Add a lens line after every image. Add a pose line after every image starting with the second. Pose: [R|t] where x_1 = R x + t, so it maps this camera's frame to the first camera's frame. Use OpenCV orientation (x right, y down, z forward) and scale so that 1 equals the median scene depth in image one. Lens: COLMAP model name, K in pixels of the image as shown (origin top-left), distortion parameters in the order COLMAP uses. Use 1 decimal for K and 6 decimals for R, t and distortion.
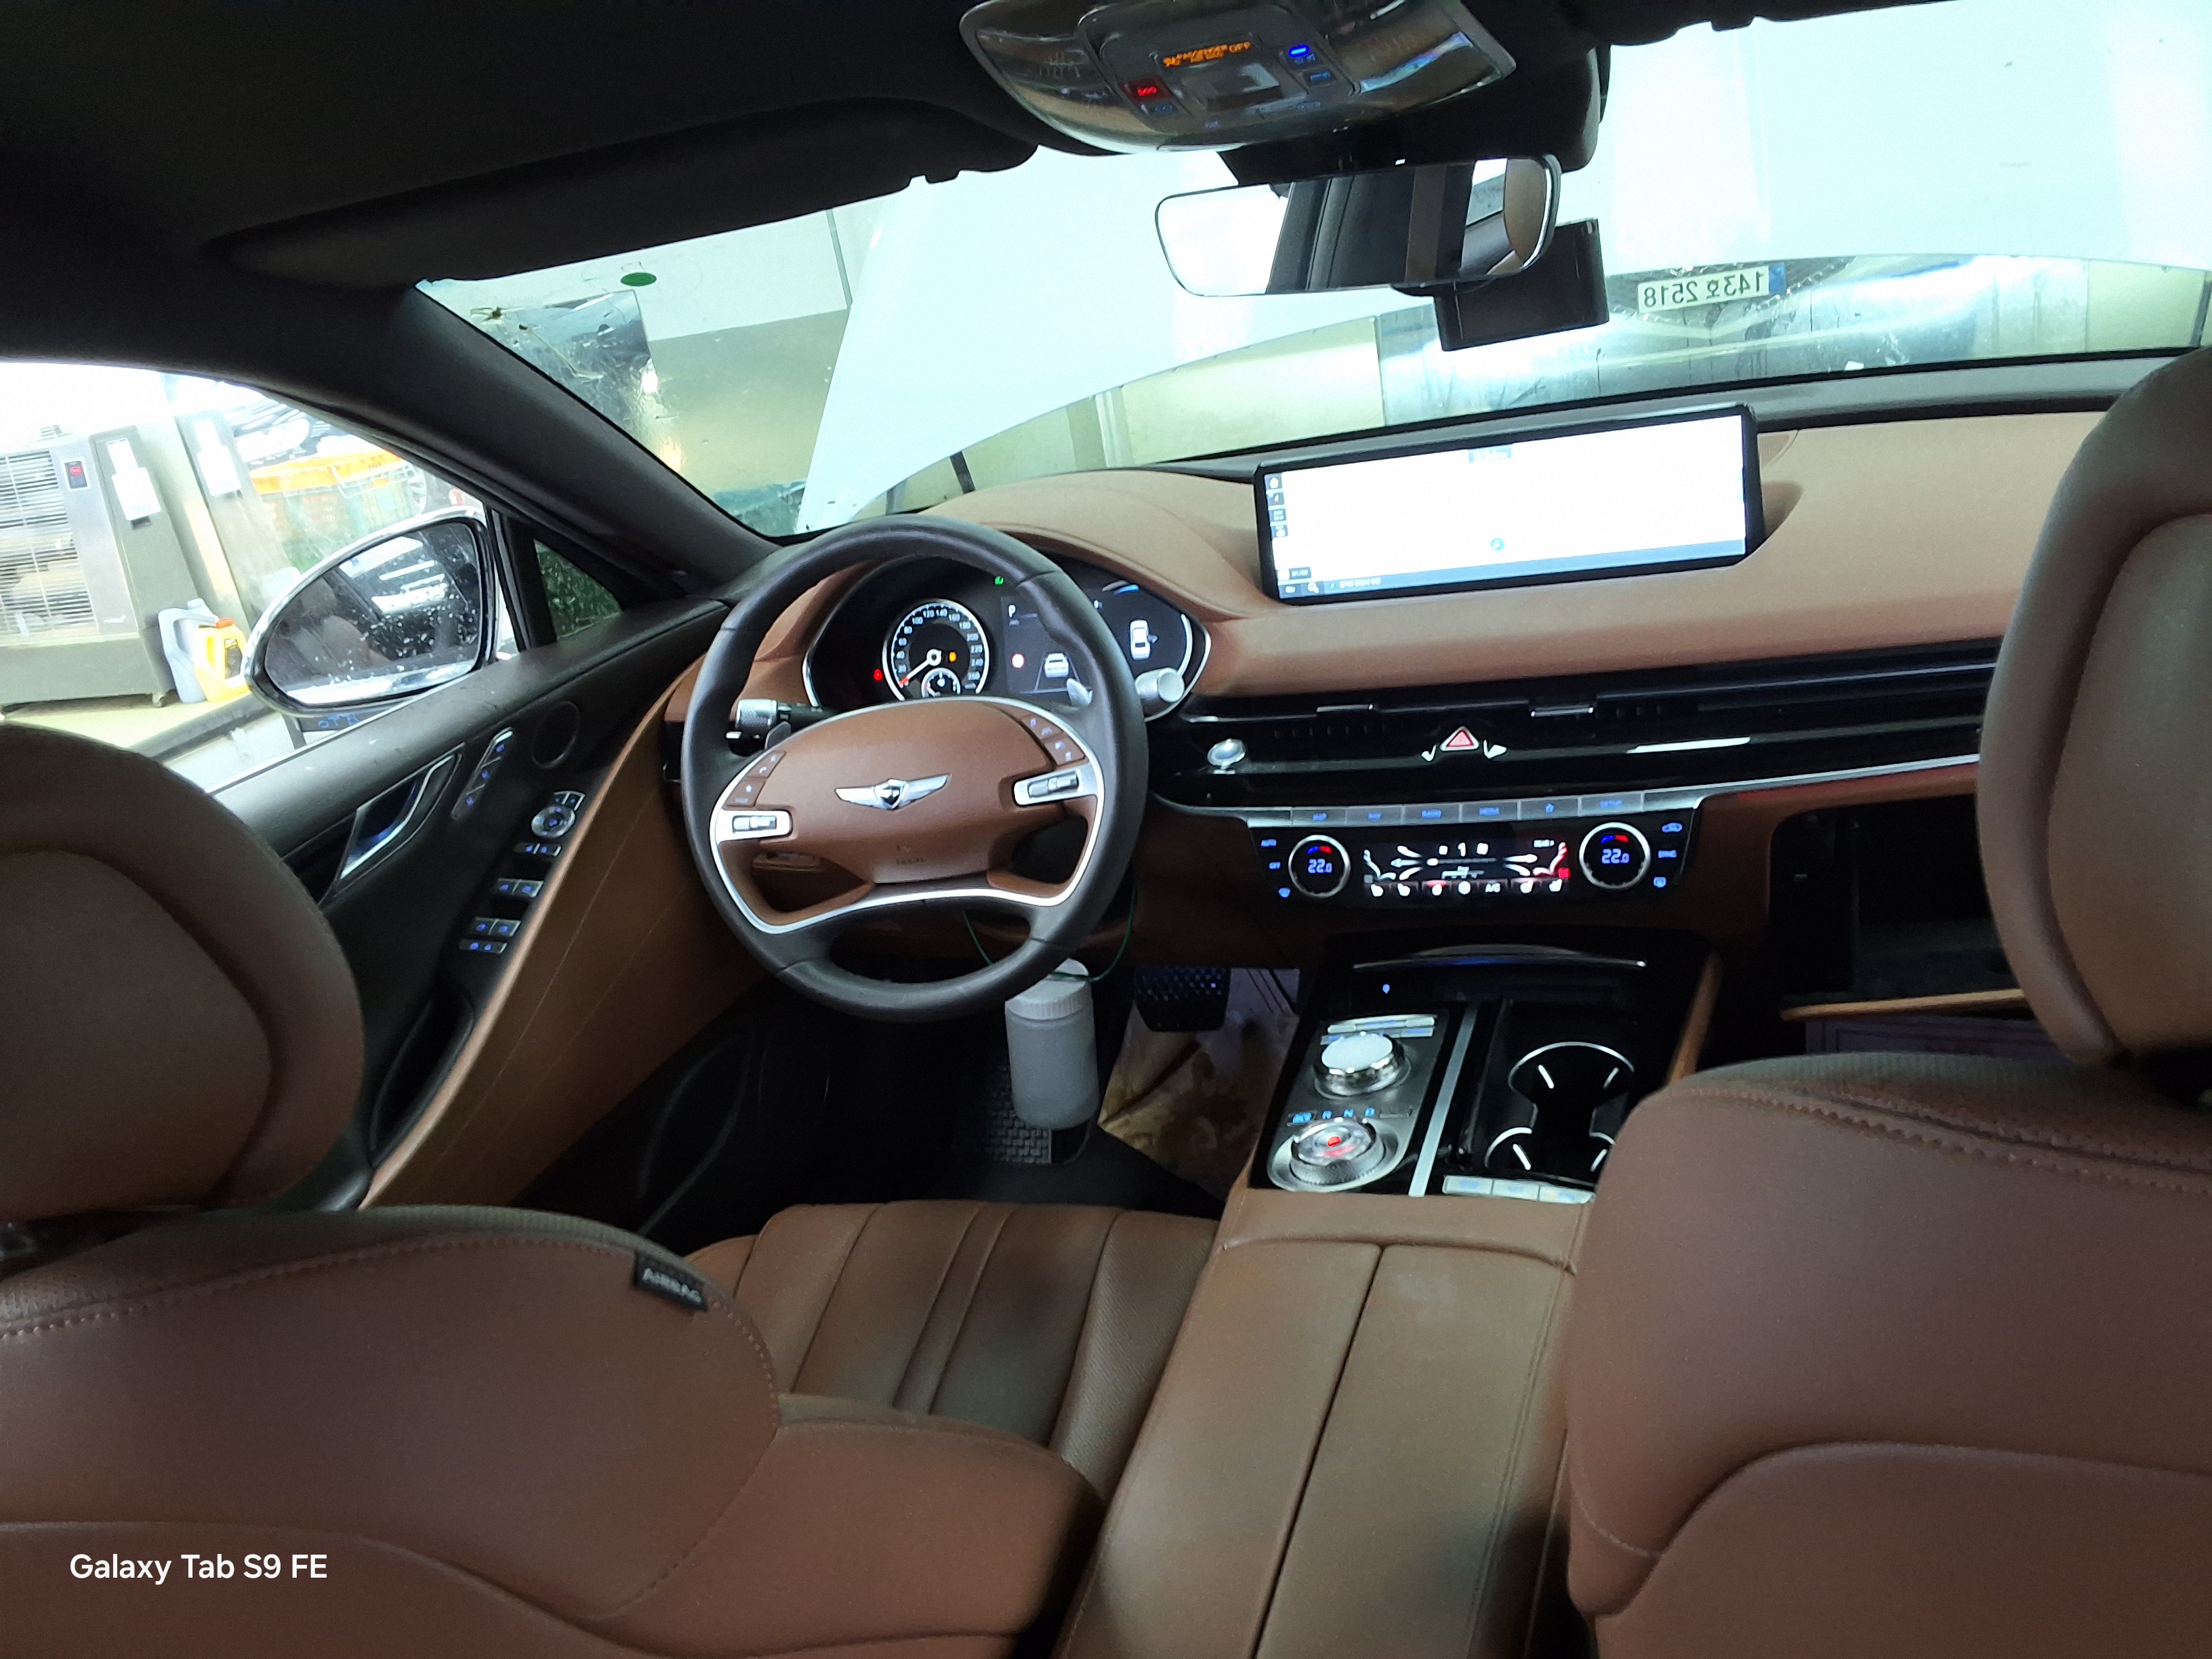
lens RADIAL K [[1733.1, 0, 1106.0], [0, 1733.1, 829.5], [0, 0, 1]] dist [0.117201, -0.250416]
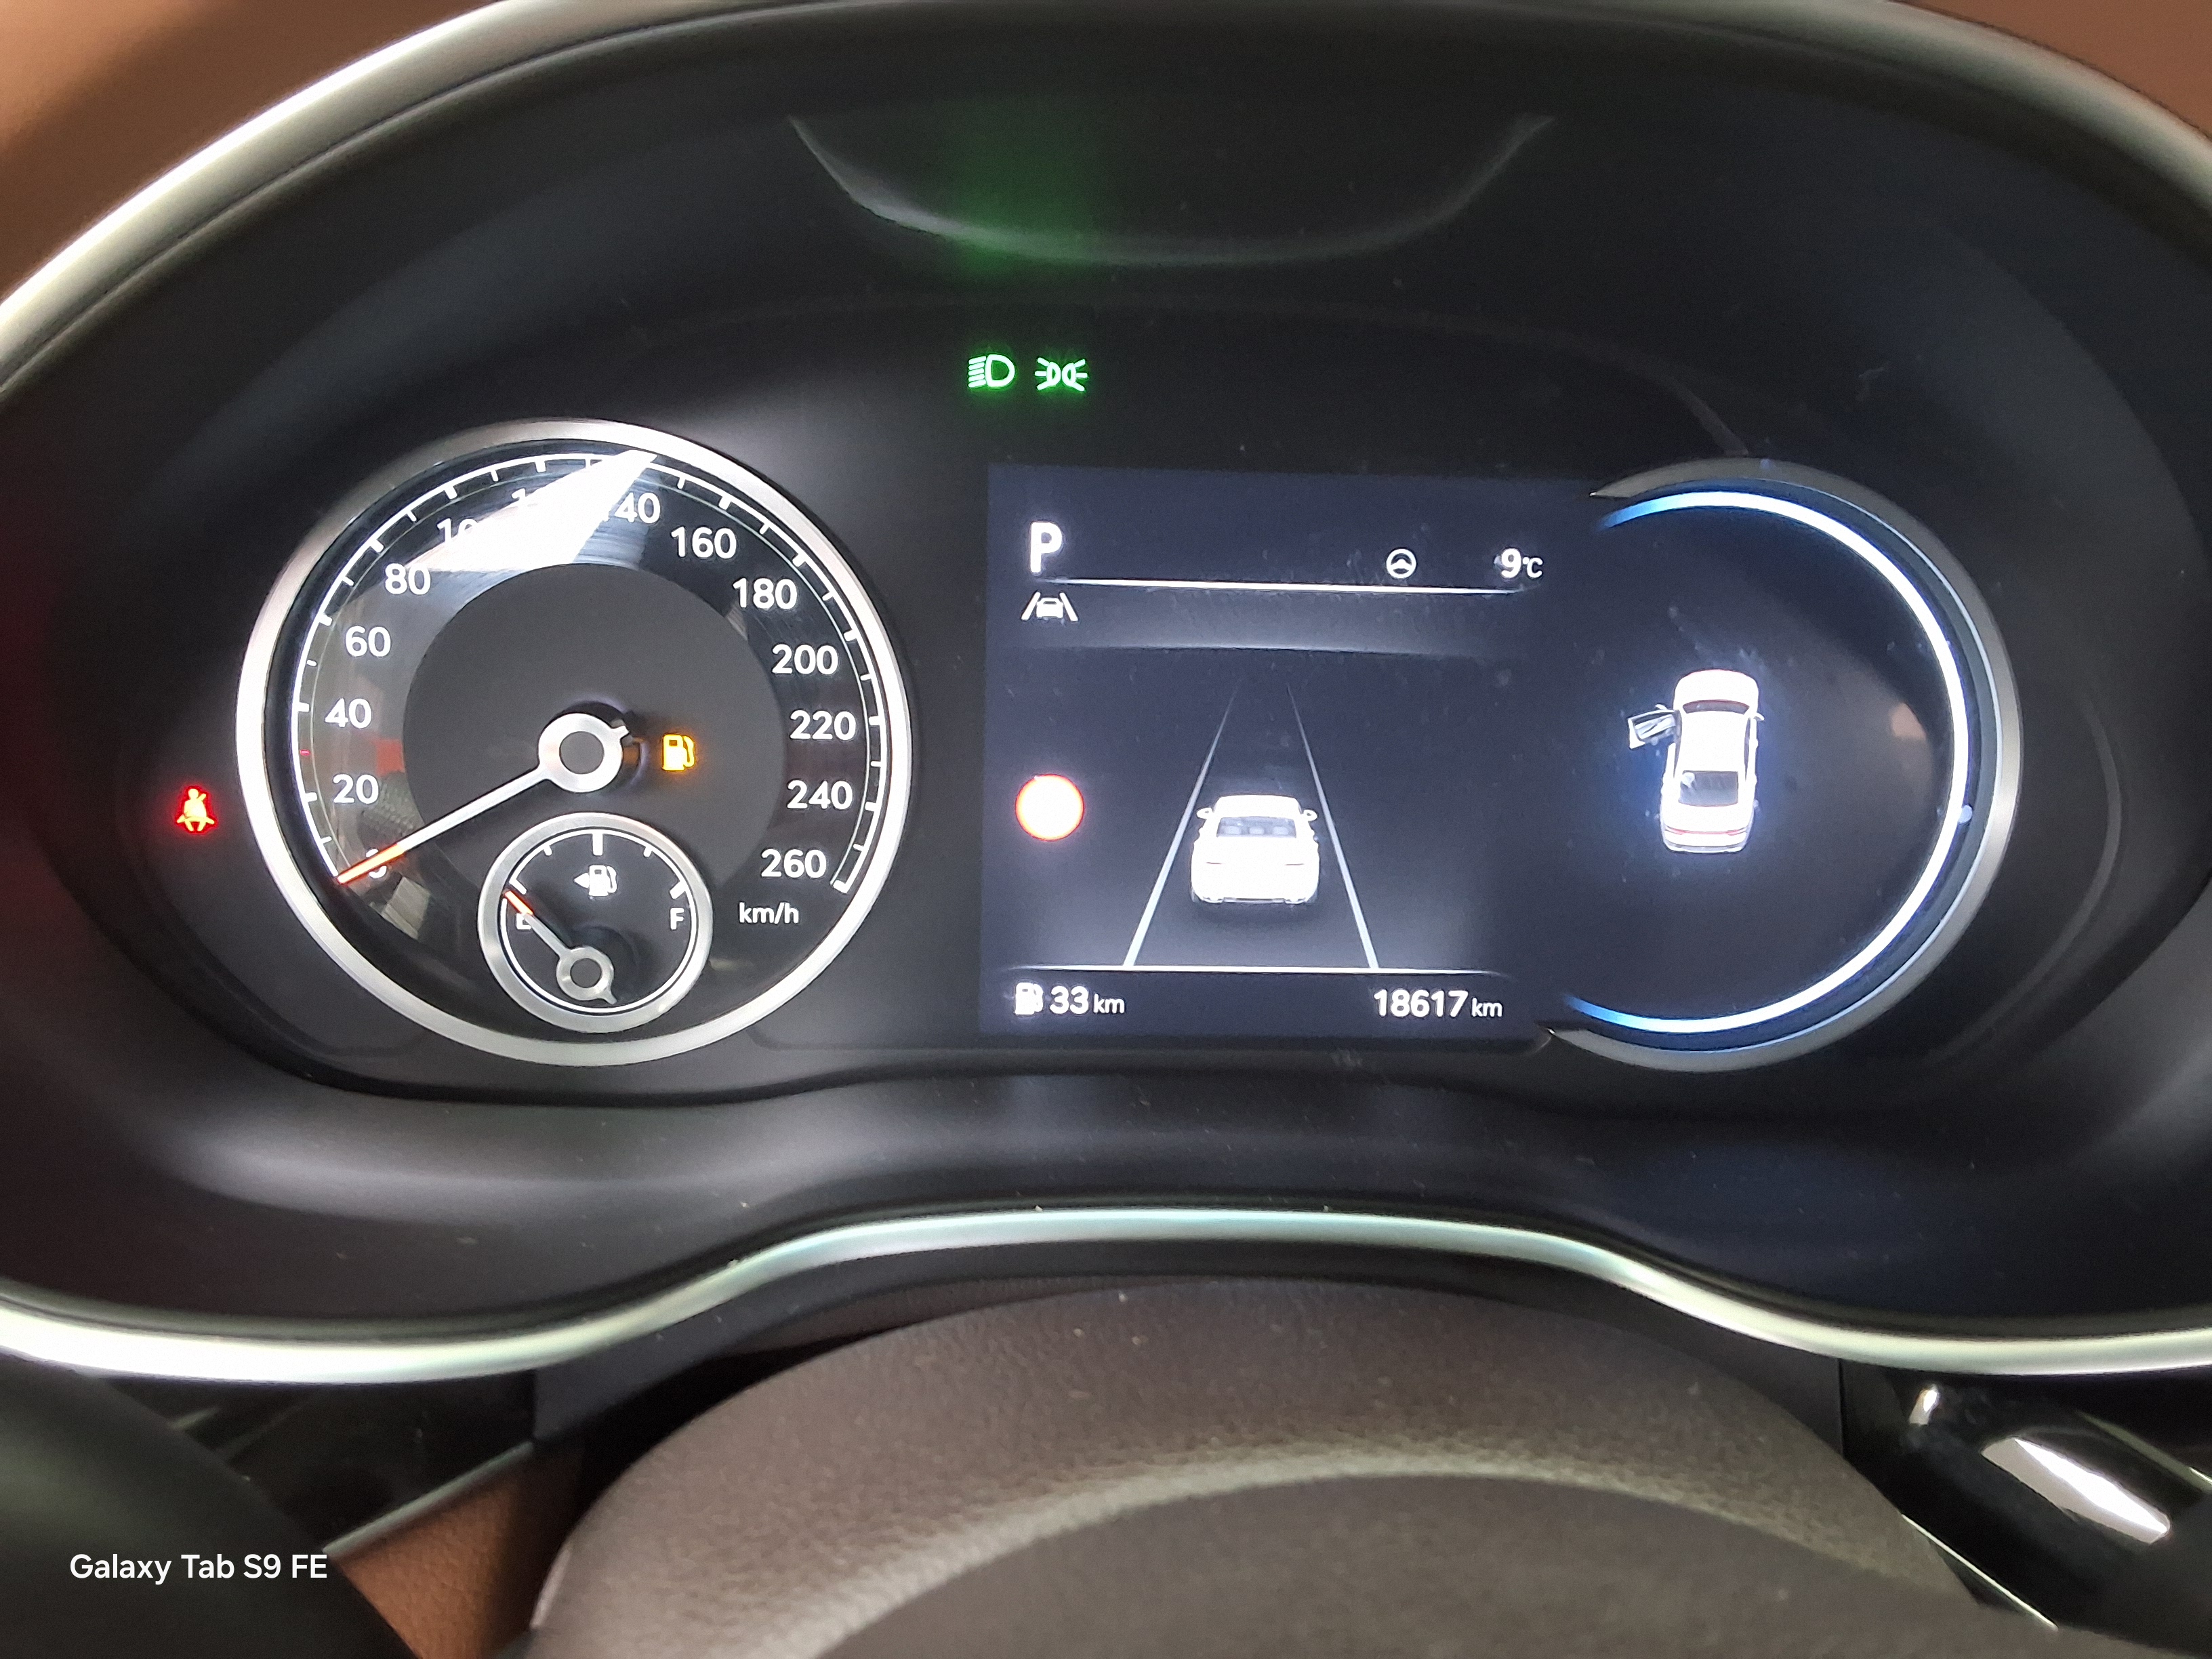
lens RADIAL K [[1733.1, 0, 1106.0], [0, 1733.1, 829.5], [0, 0, 1]] dist [0.117201, -0.250416]
pose [[0.911894, 0.047339, 0.407688, -0.123041], [-0.057278, 0.998284, 0.012202, -0.097022], [-0.406410, -0.034478, 0.913040, 0.818624]]
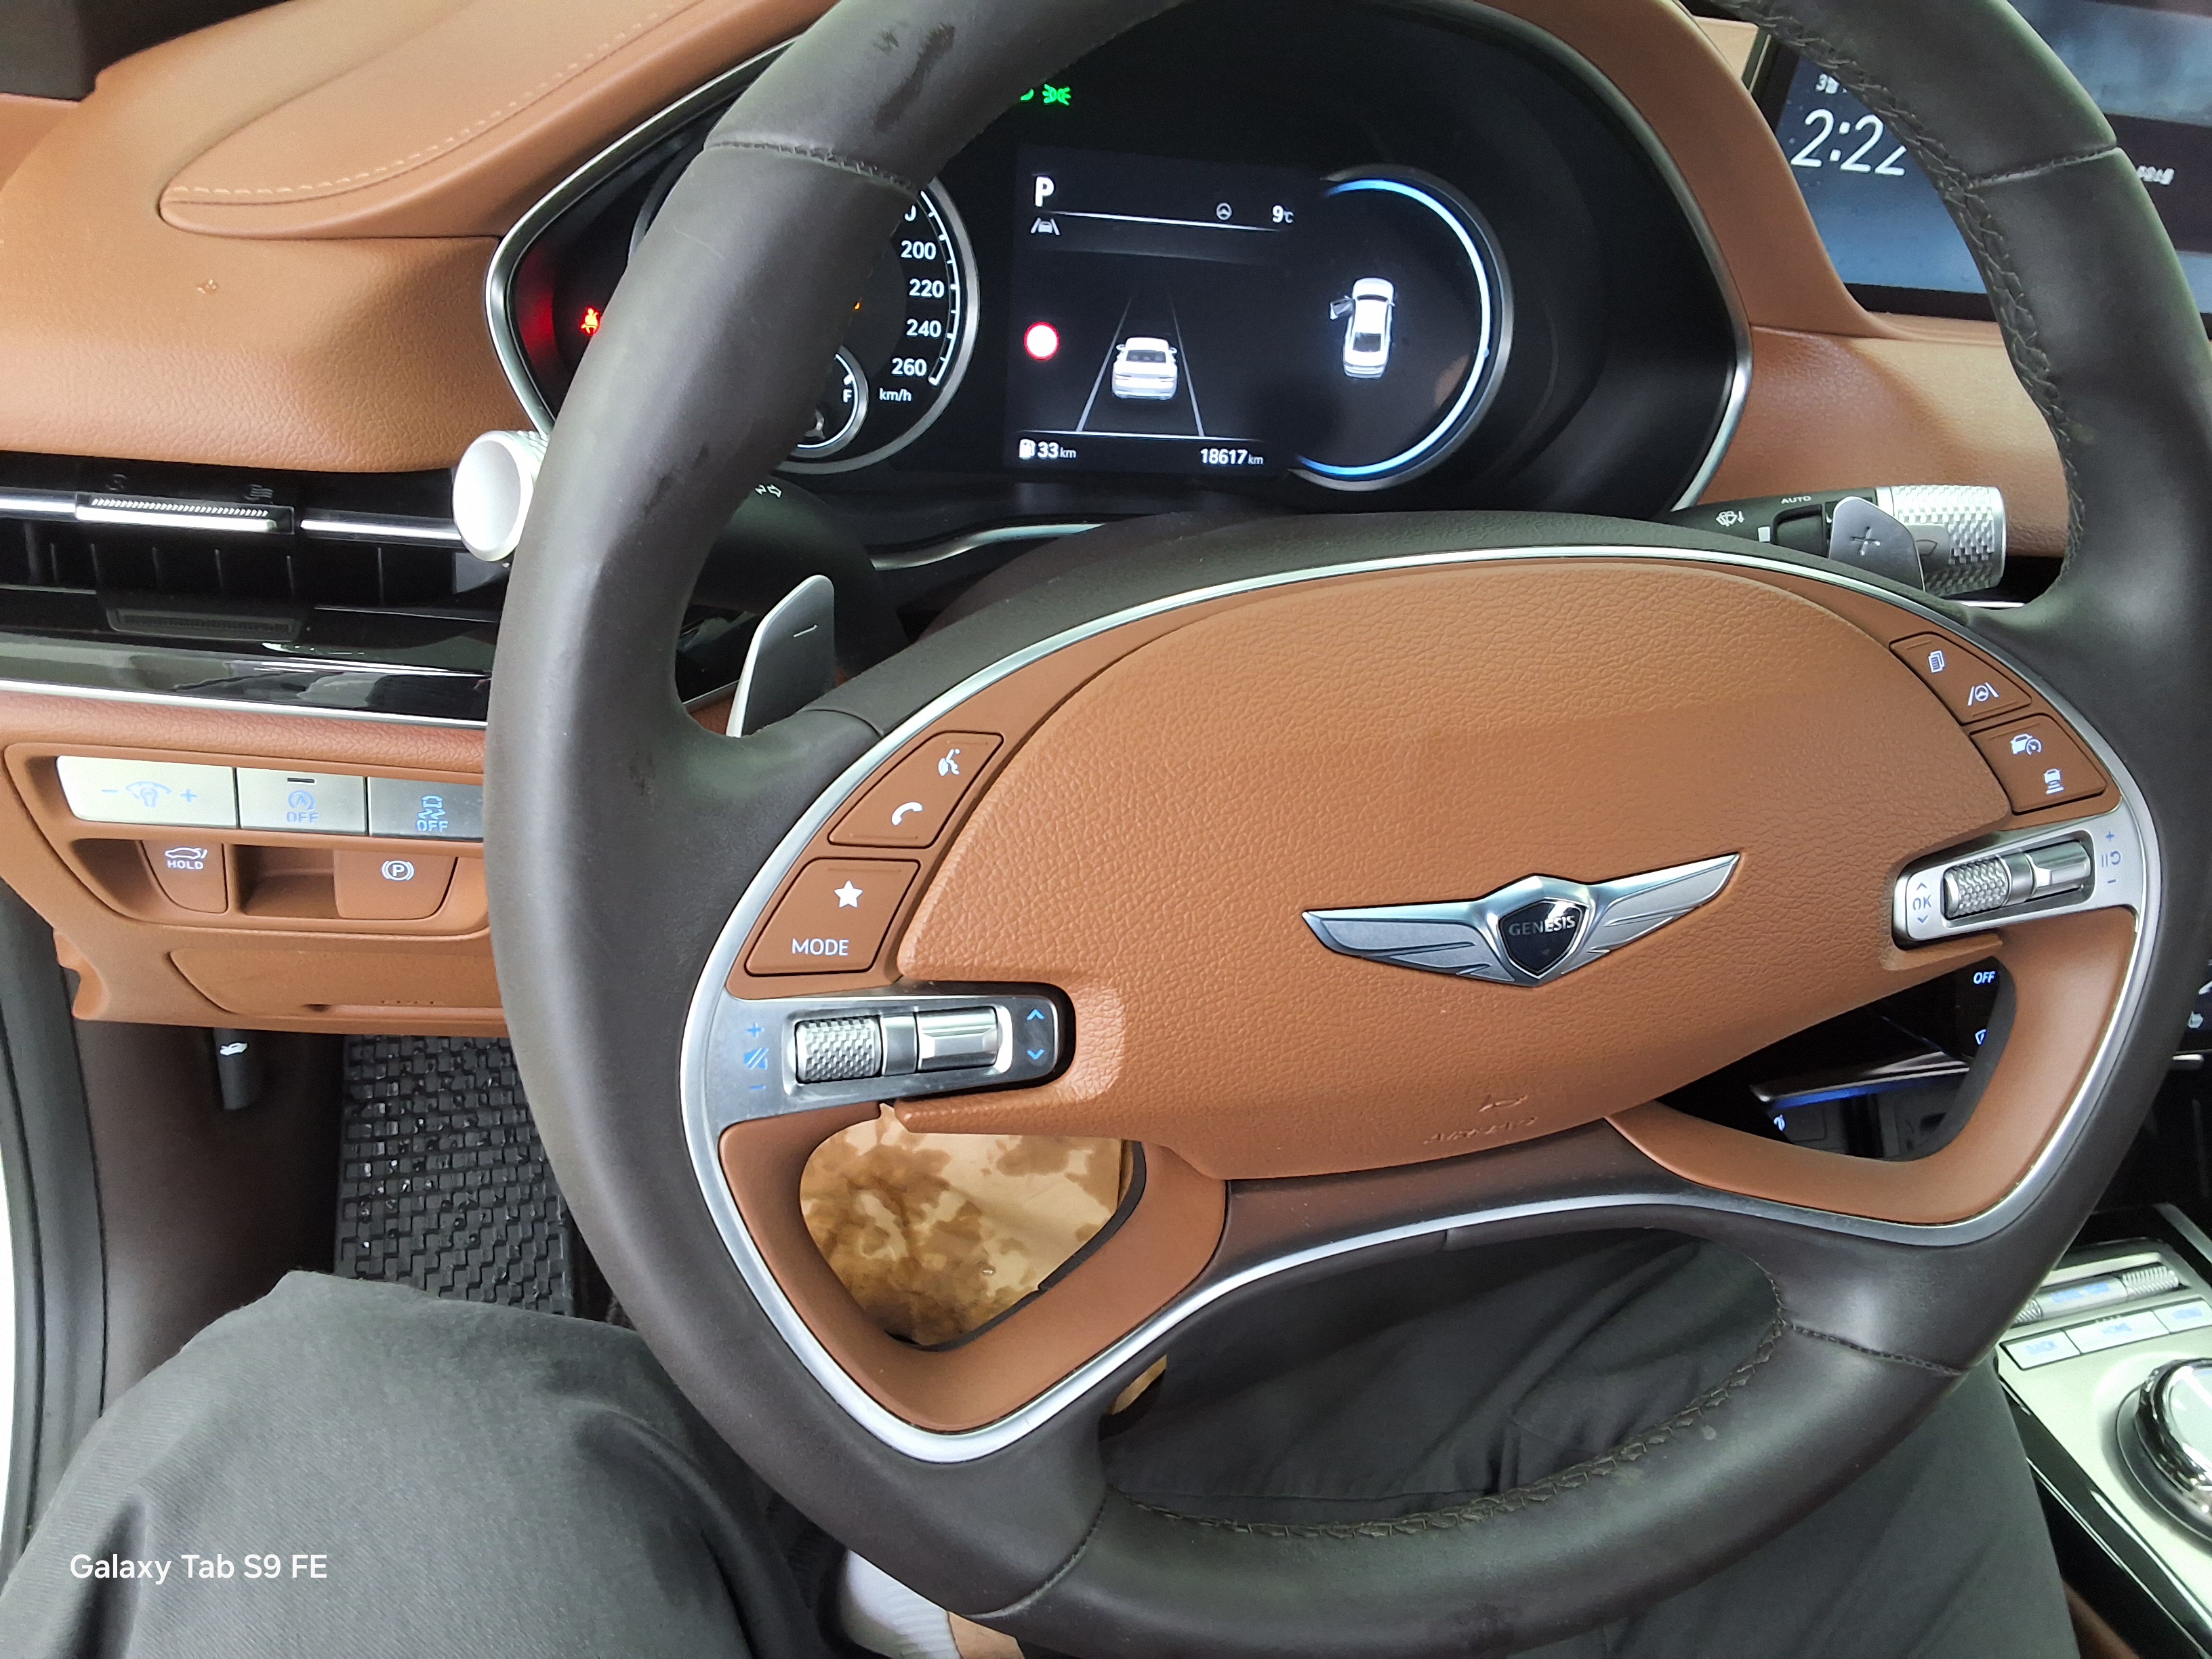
lens RADIAL K [[1733.1, 0, 1106.0], [0, 1733.1, 829.5], [0, 0, 1]] dist [0.117201, -0.250416]
pose [[0.776205, -0.057569, 0.627846, -0.269865], [-0.061444, 0.984175, 0.166205, -0.058793], [-0.627479, -0.167587, 0.760384, 0.699822]]
